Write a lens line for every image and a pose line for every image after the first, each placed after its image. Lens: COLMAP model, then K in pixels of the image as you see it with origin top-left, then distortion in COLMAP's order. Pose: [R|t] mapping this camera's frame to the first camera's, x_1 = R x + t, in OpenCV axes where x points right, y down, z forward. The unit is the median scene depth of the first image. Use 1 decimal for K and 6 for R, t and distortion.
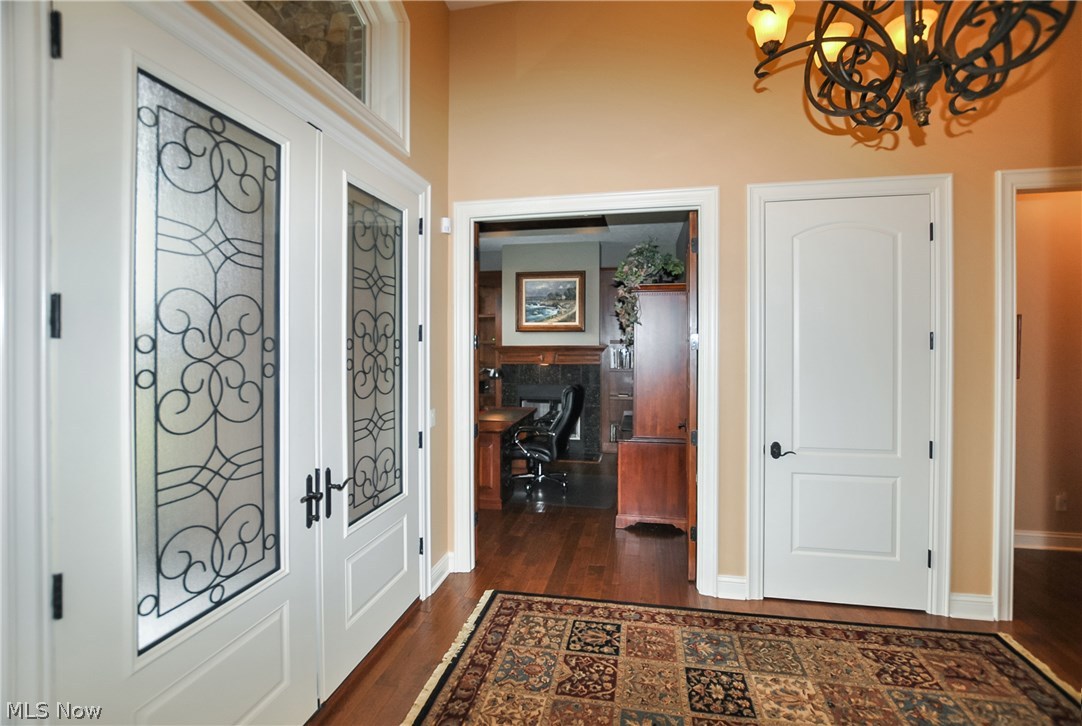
lens RADIAL K [[477.2, 0, 549.3], [0, 477.2, 344.4], [0, 0, 1]] dist [-0.024399, 0.000058]
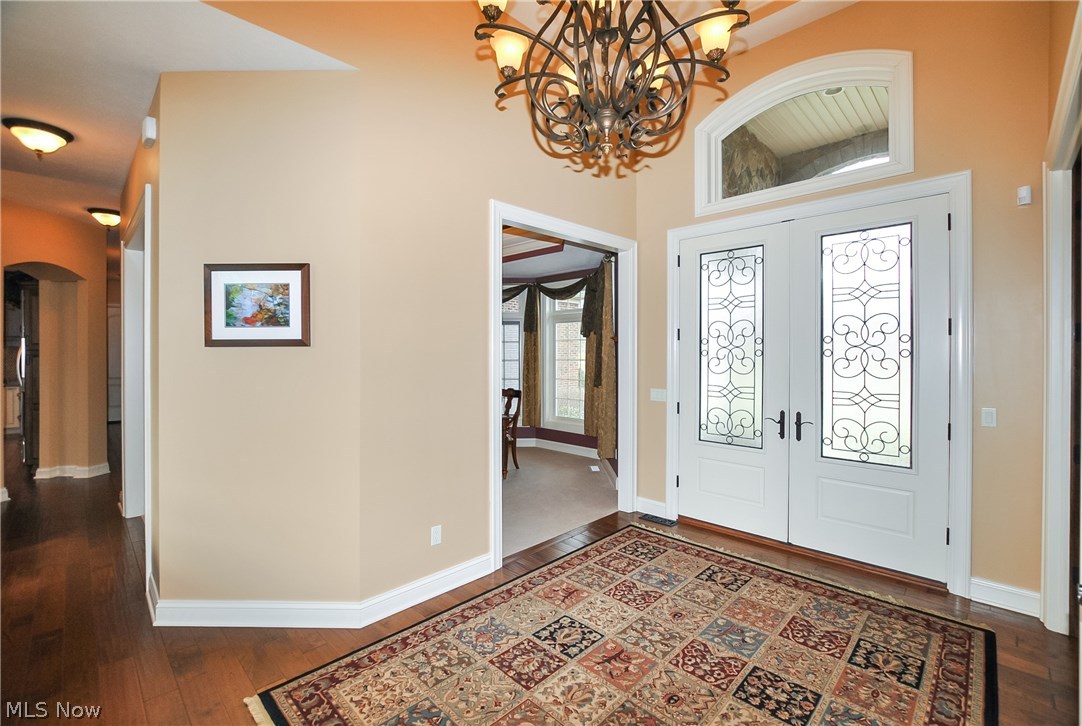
lens RADIAL K [[477.2, 0, 549.3], [0, 477.2, 344.4], [0, 0, 1]] dist [-0.024399, 0.000058]
pose [[-0.545909, -0.012114, -0.837757, 1.482392], [0.000044, 0.999895, -0.014487, 0.040609], [0.837844, -0.007945, -0.545851, 1.187711]]
